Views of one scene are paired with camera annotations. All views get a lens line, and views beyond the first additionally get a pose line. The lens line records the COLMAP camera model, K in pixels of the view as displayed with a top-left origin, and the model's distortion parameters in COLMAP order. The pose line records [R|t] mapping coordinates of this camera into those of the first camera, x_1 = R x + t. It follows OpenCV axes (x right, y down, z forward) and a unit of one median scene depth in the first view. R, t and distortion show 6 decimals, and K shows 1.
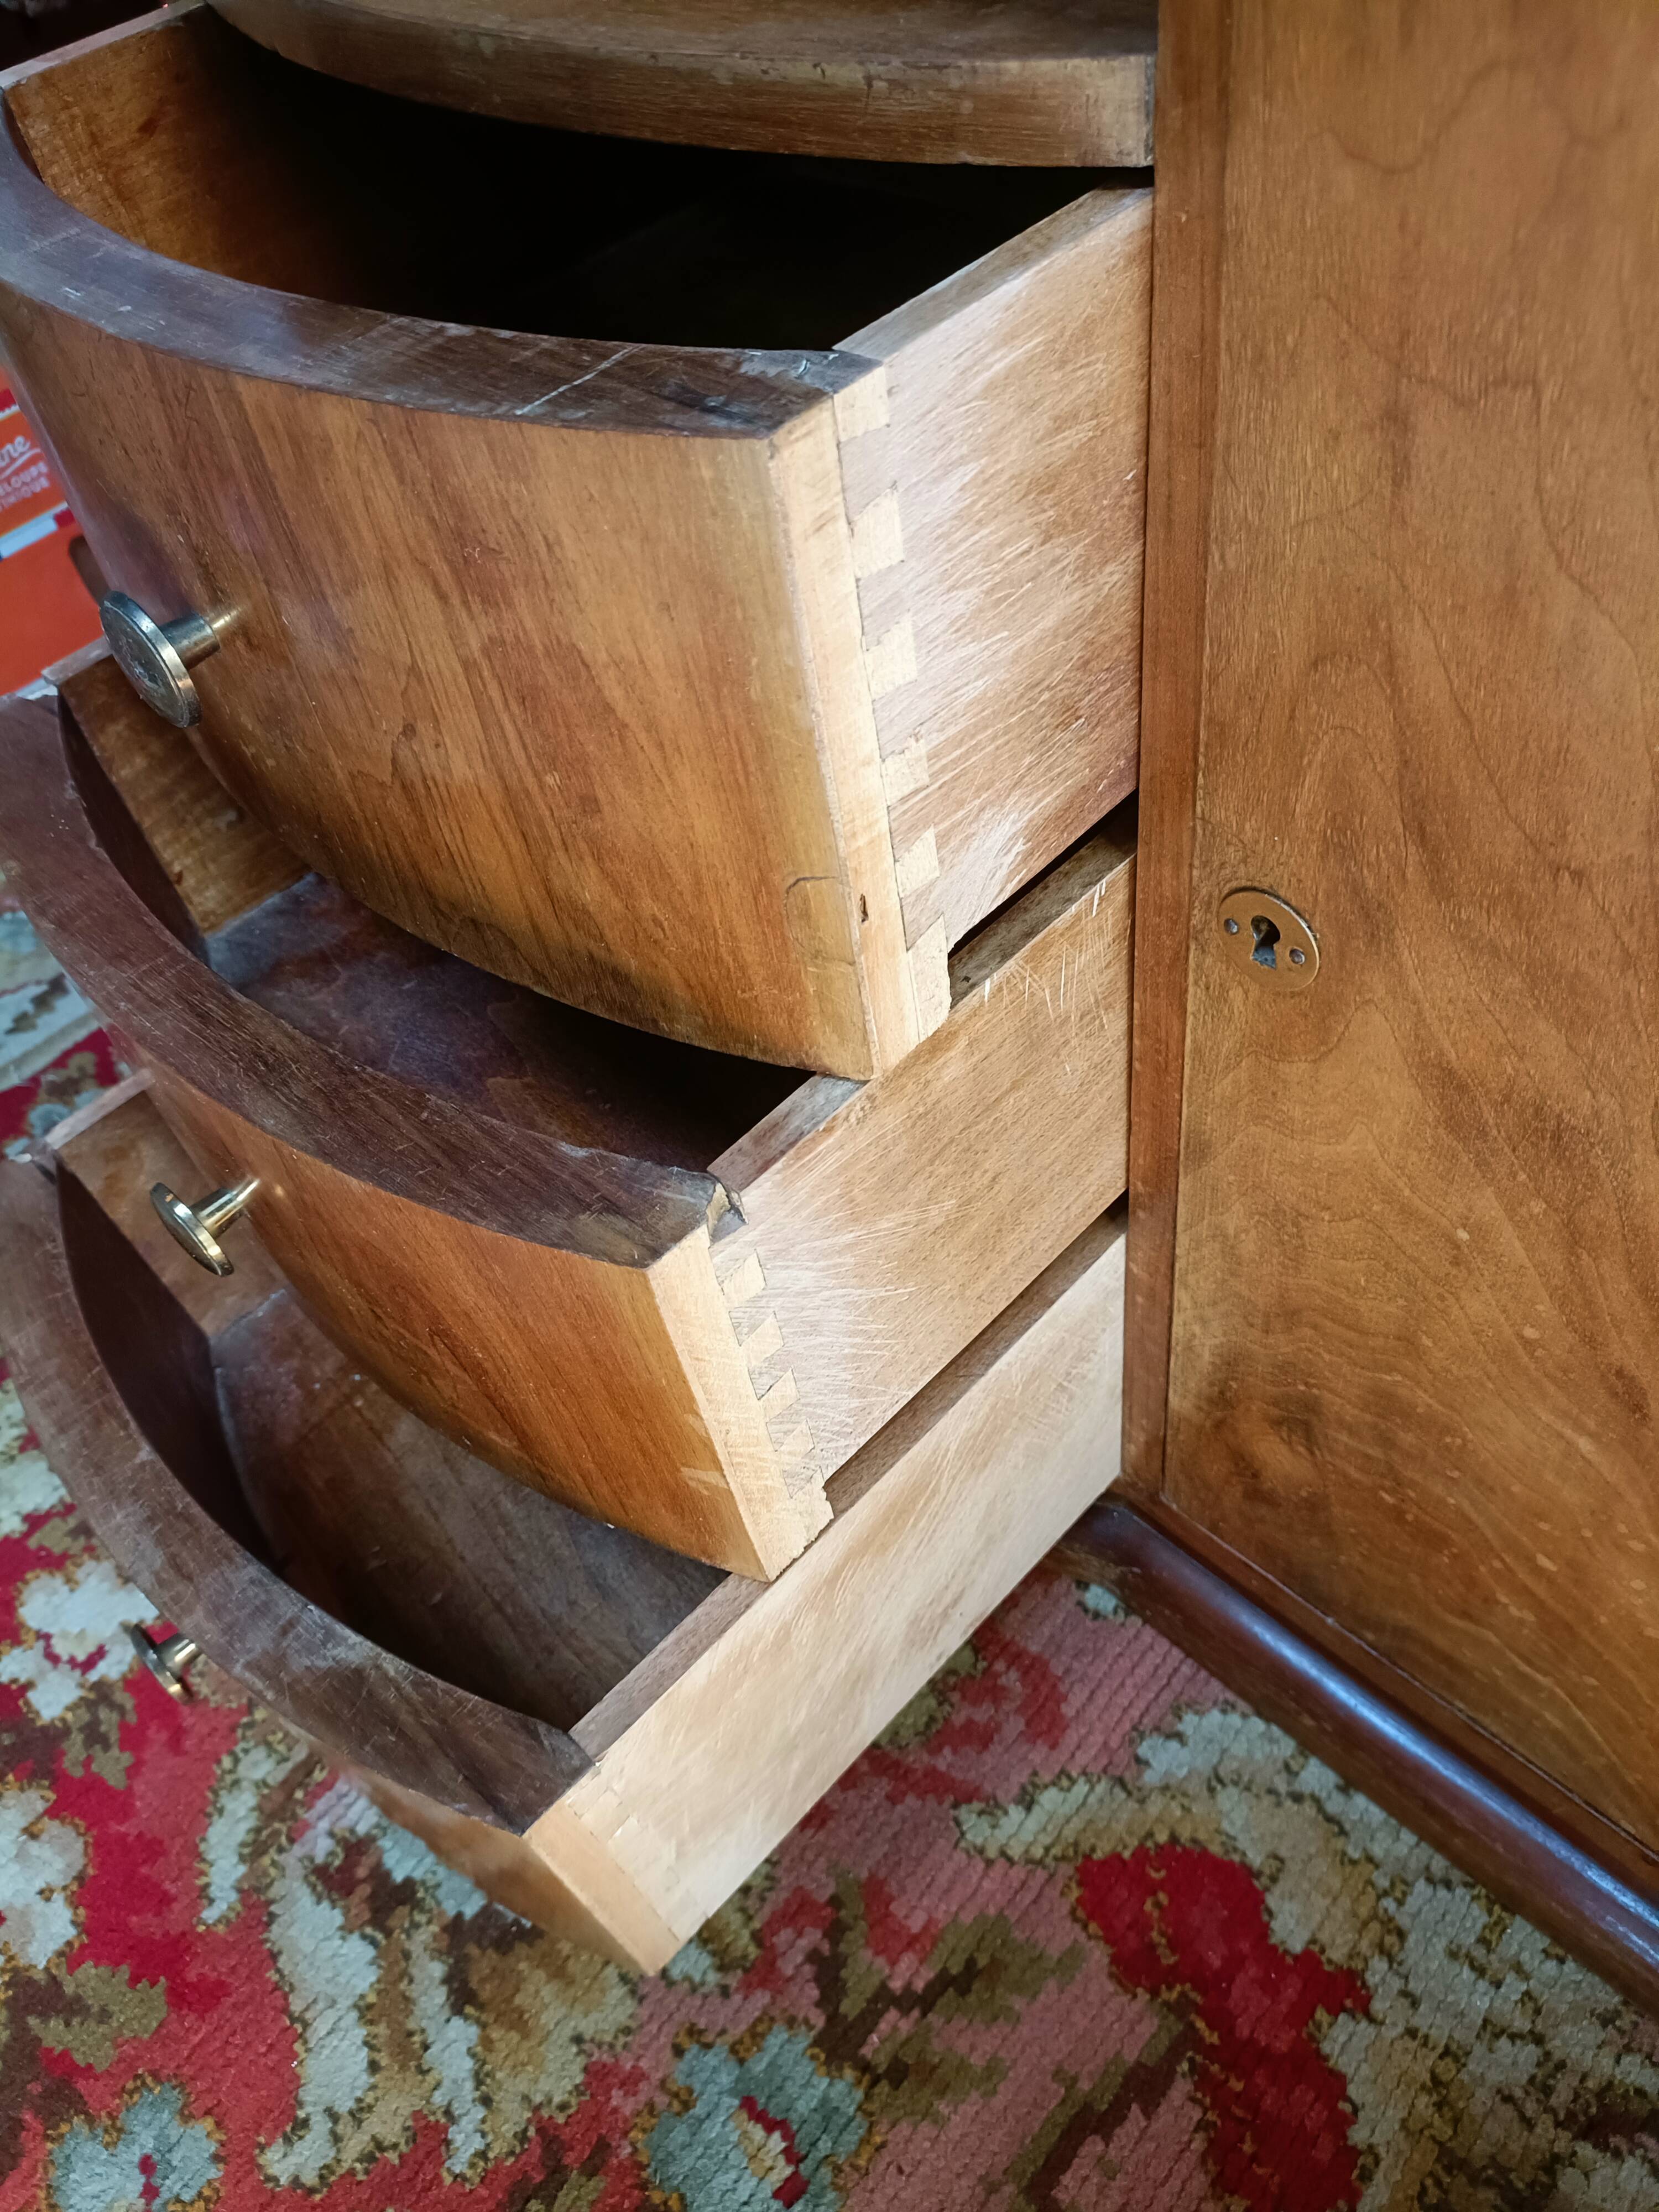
lens RADIAL K [[1655.9, 0, 821.5], [0, 1655.9, 1114.8], [0, 0, 1]] dist [0.013727, -0.016649]
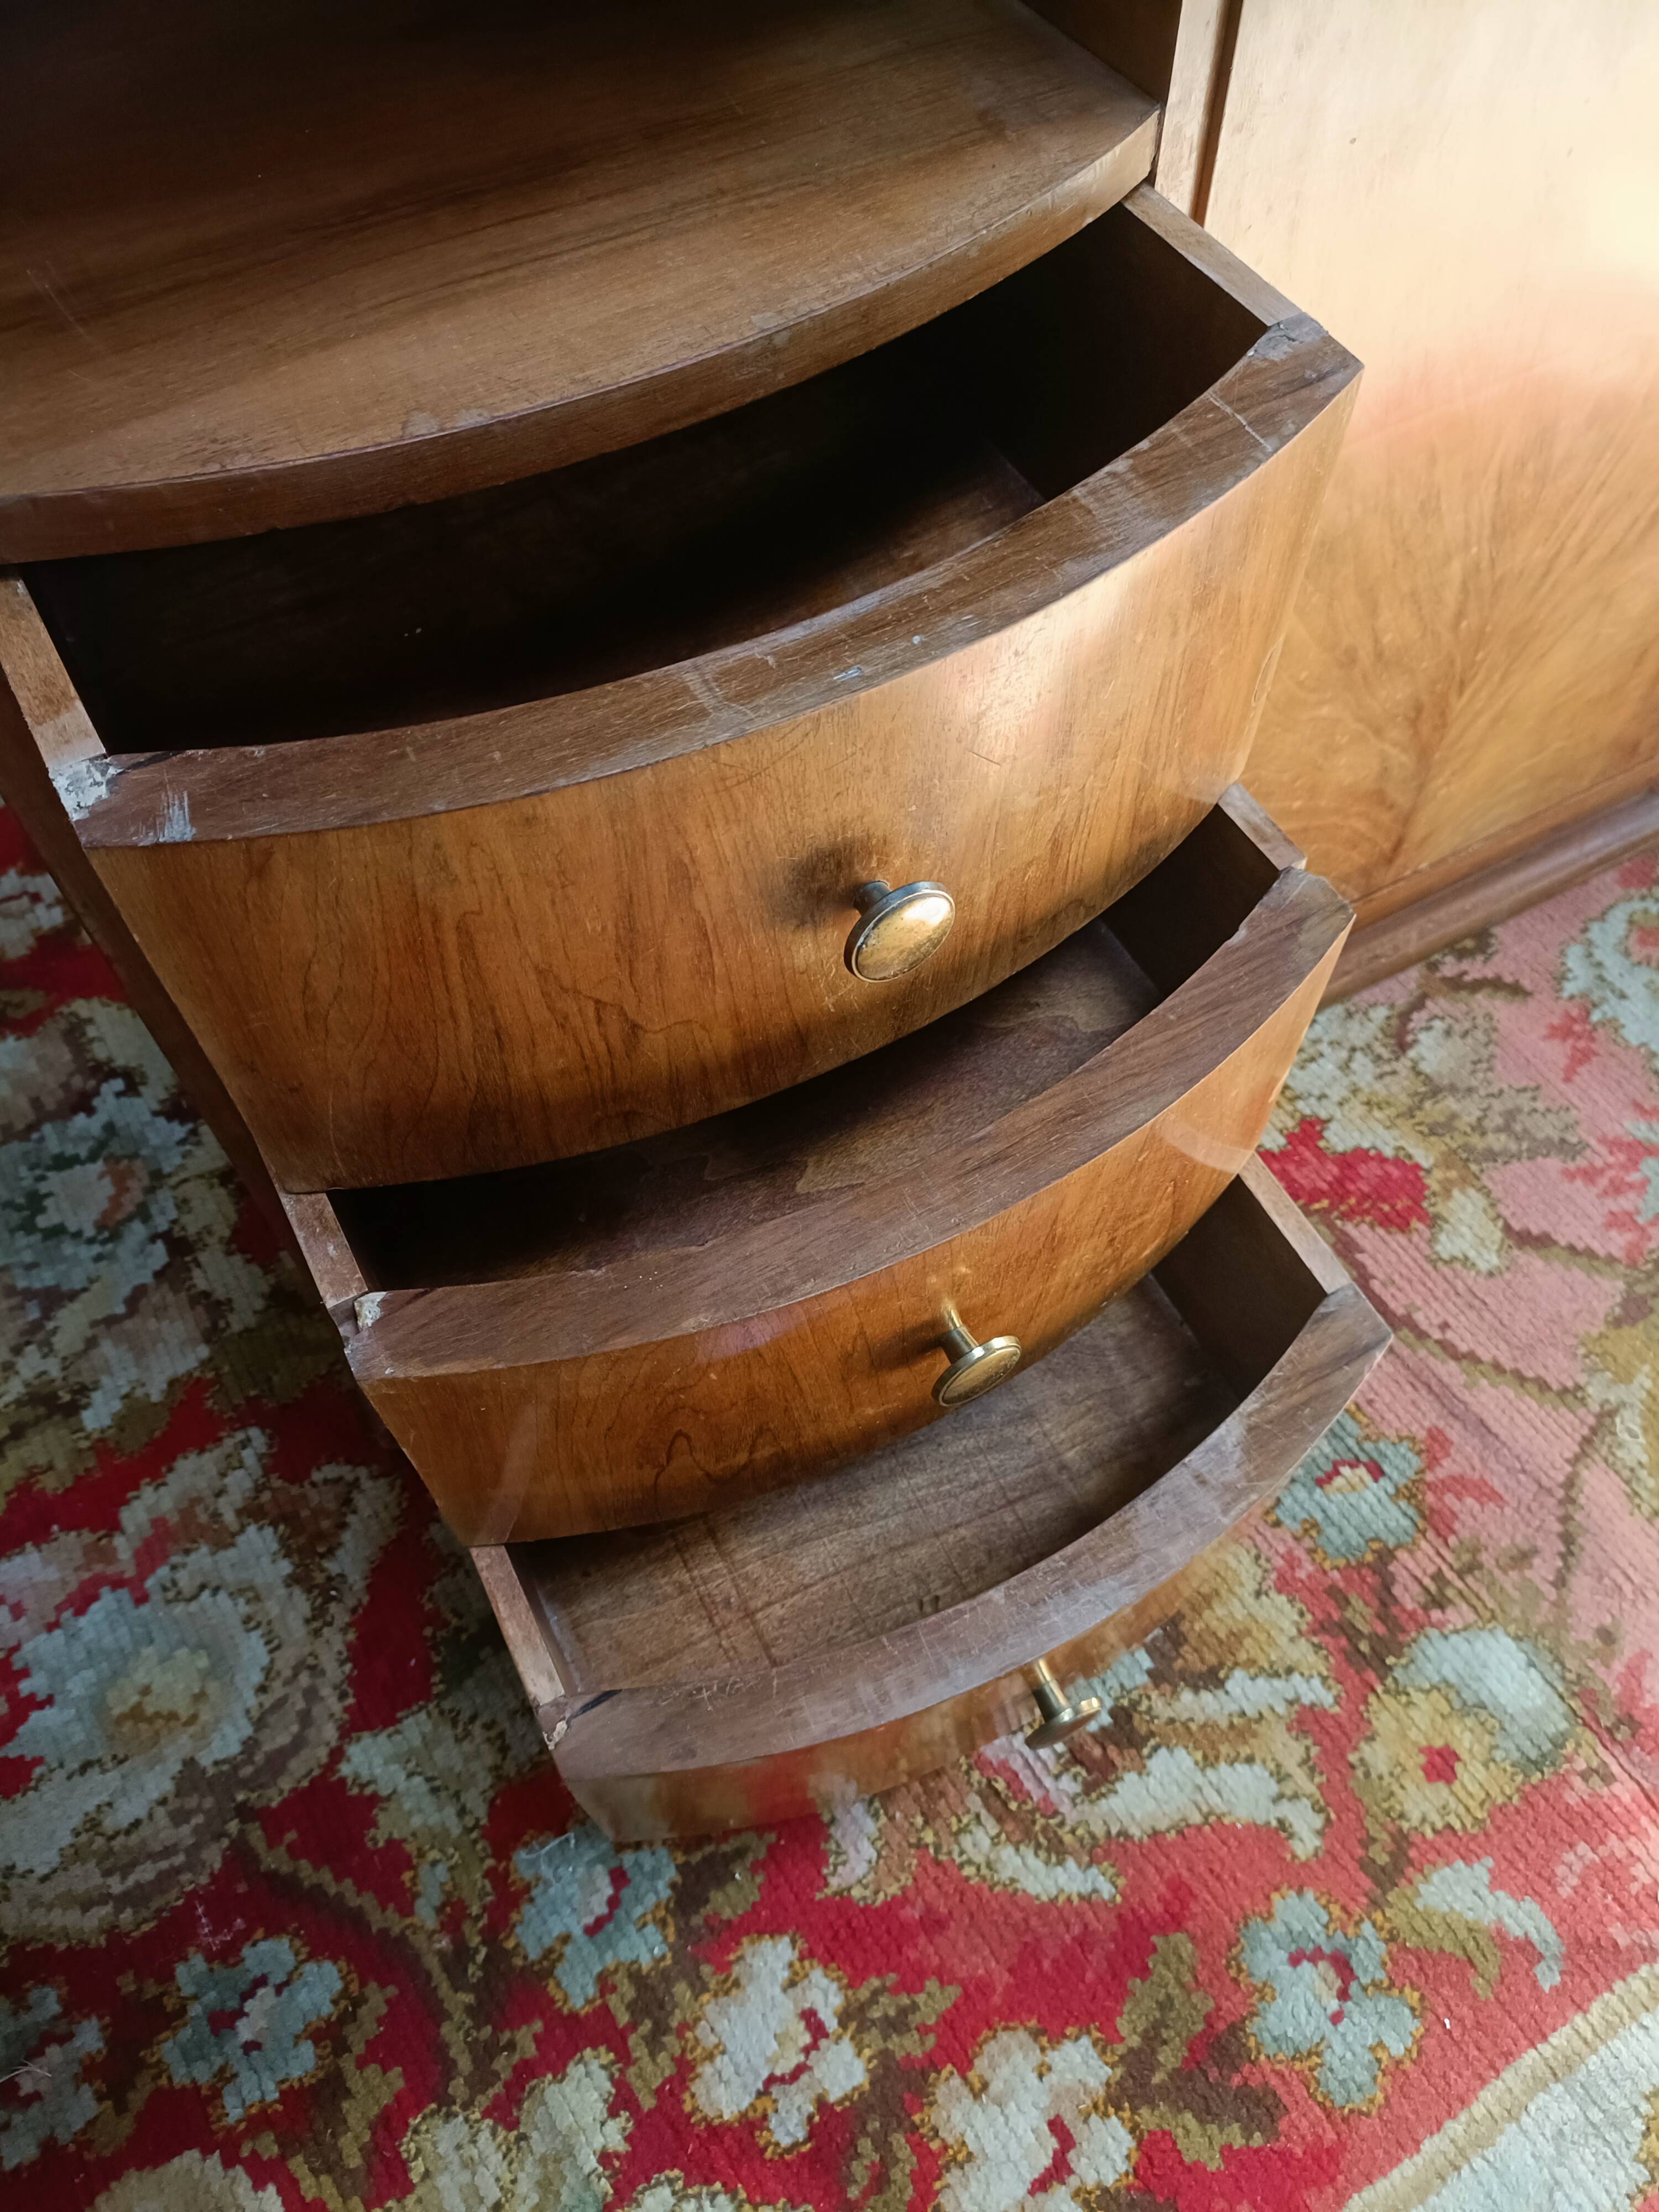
lens RADIAL K [[1633.9, 0, 817.7], [0, 1633.9, 1110.2], [0, 0, 1]] dist [0.033382, -0.034220]
pose [[0.277938, -0.737378, 0.615650, -0.767762], [0.706766, 0.591024, 0.388809, -0.433743], [-0.650563, 0.327055, 0.685422, 0.199259]]
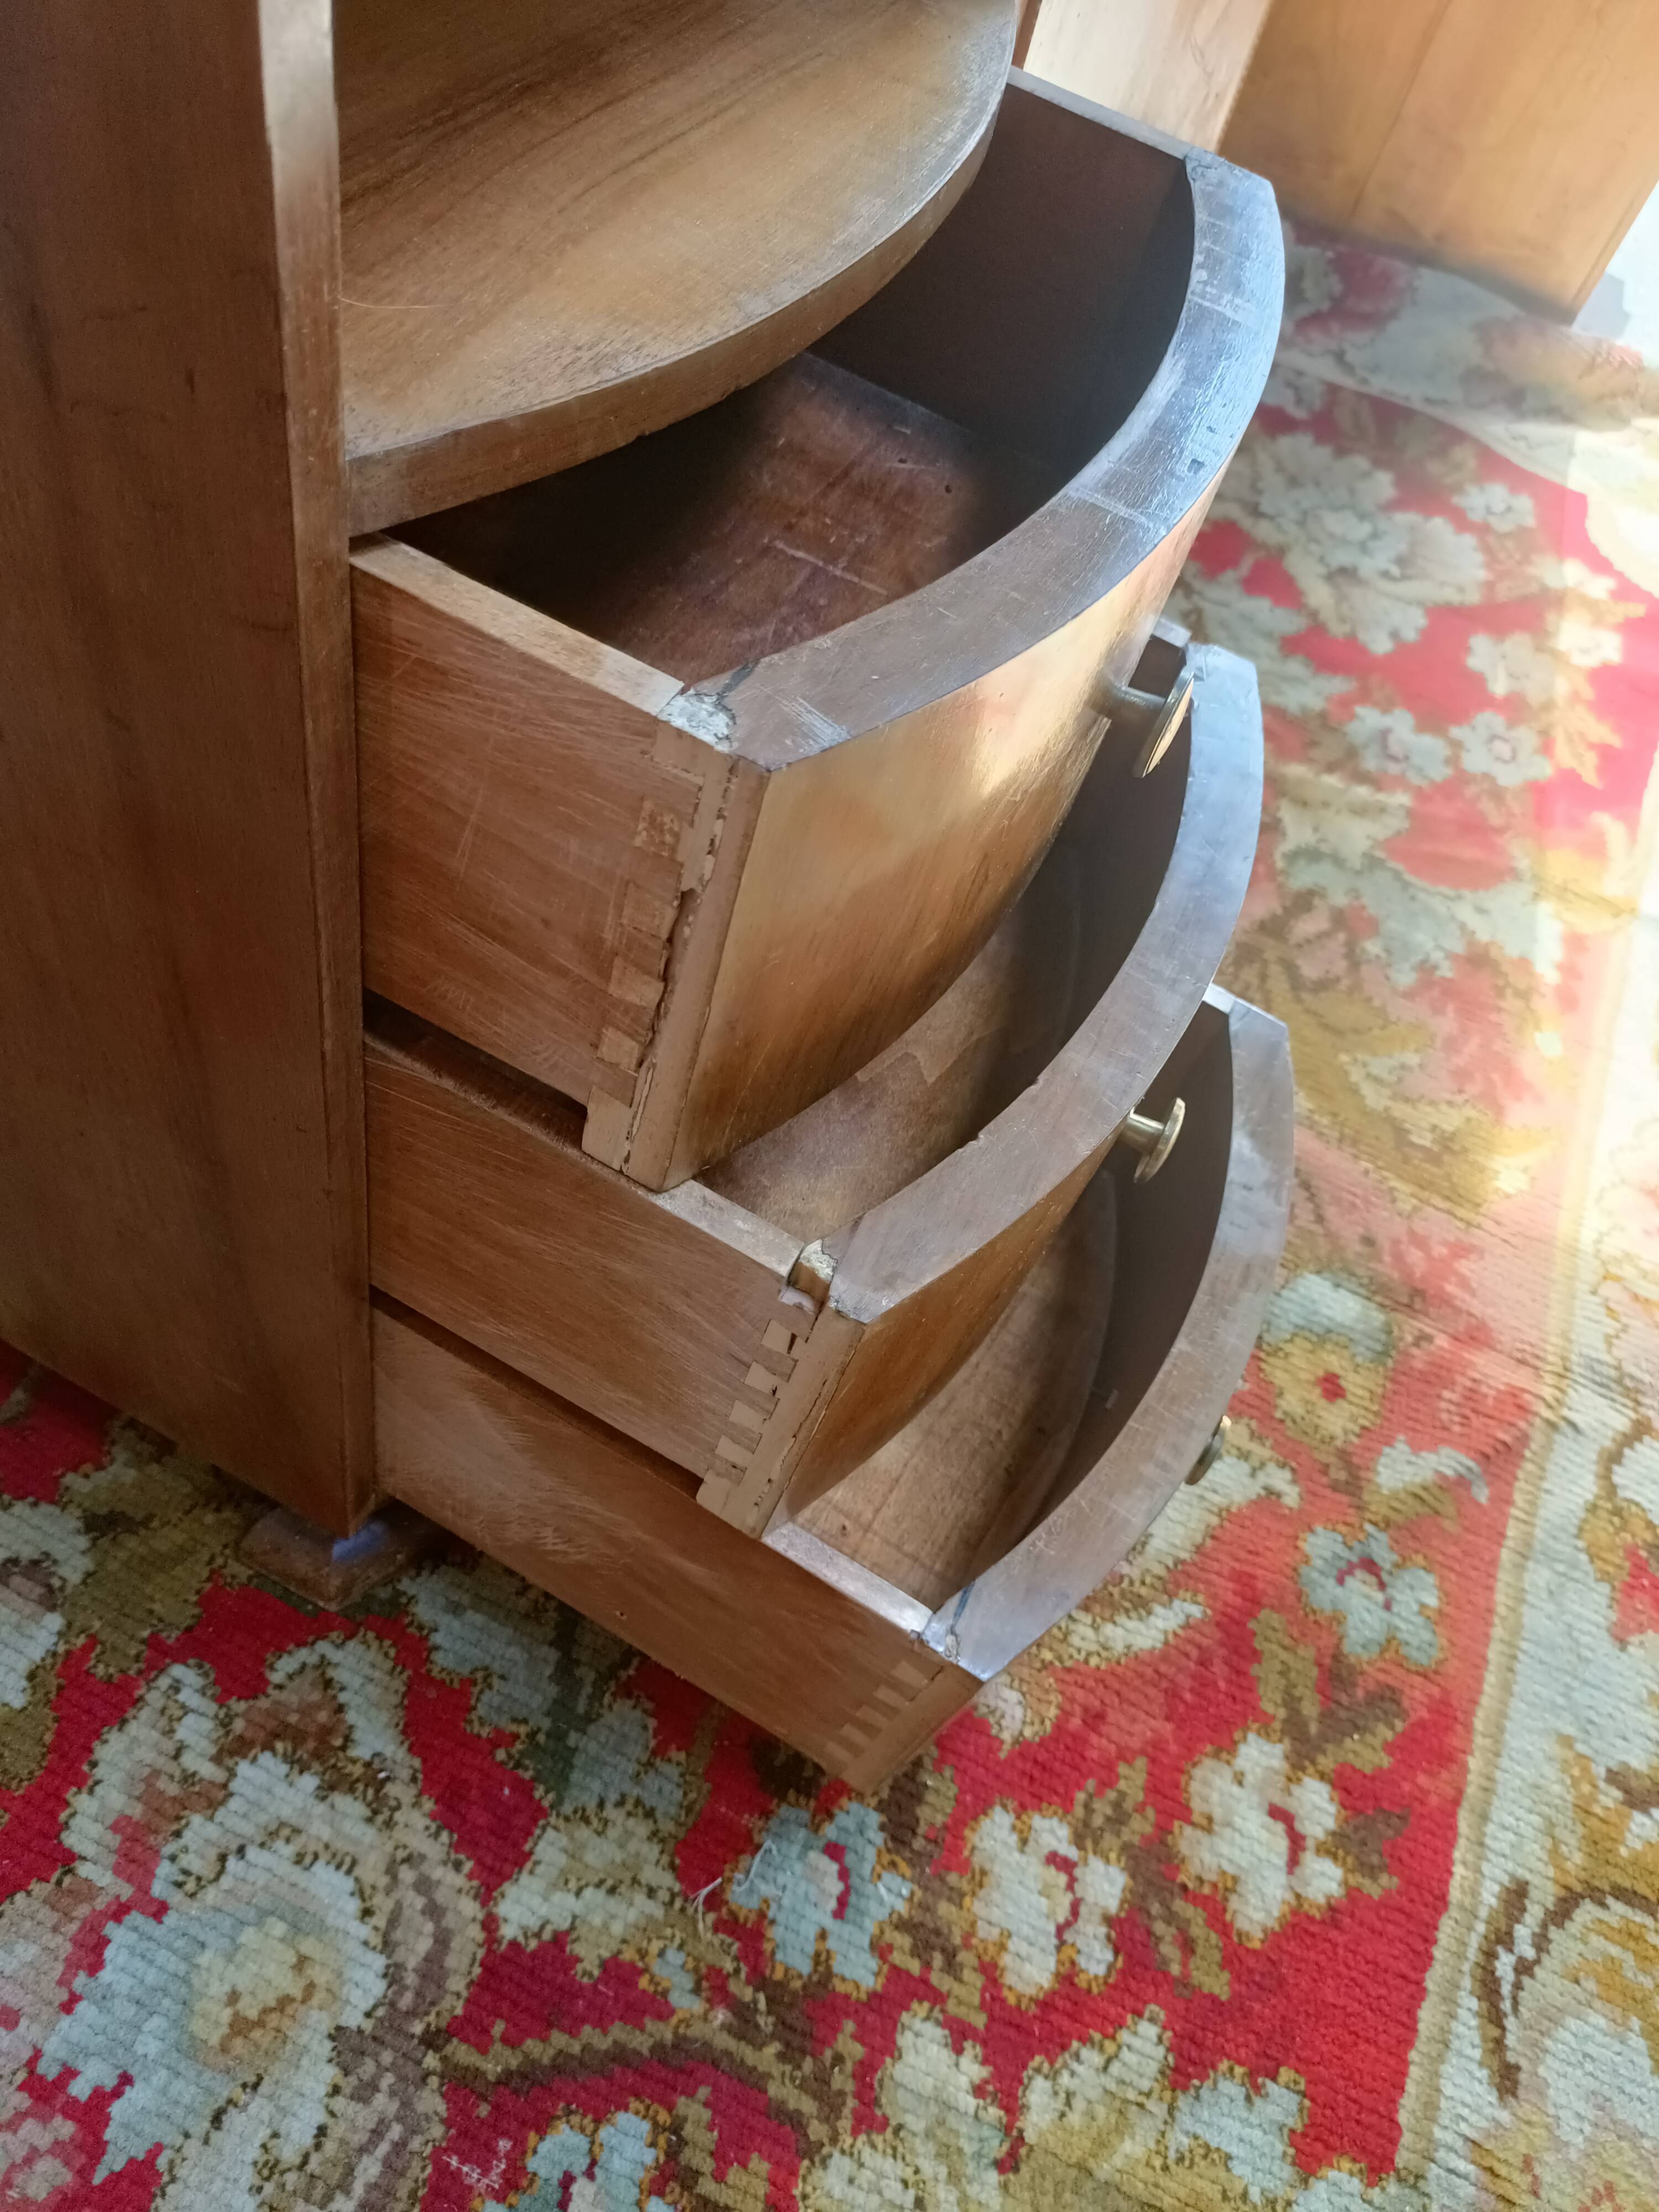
lens RADIAL K [[1655.9, 0, 777.1], [0, 1655.9, 1085.3], [0, 0, 1]] dist [0.013727, -0.016649]
pose [[-0.318476, -0.711627, 0.626226, -0.817614], [0.611546, 0.350518, 0.709330, -0.783665], [-0.724282, 0.608871, 0.323562, 0.621983]]
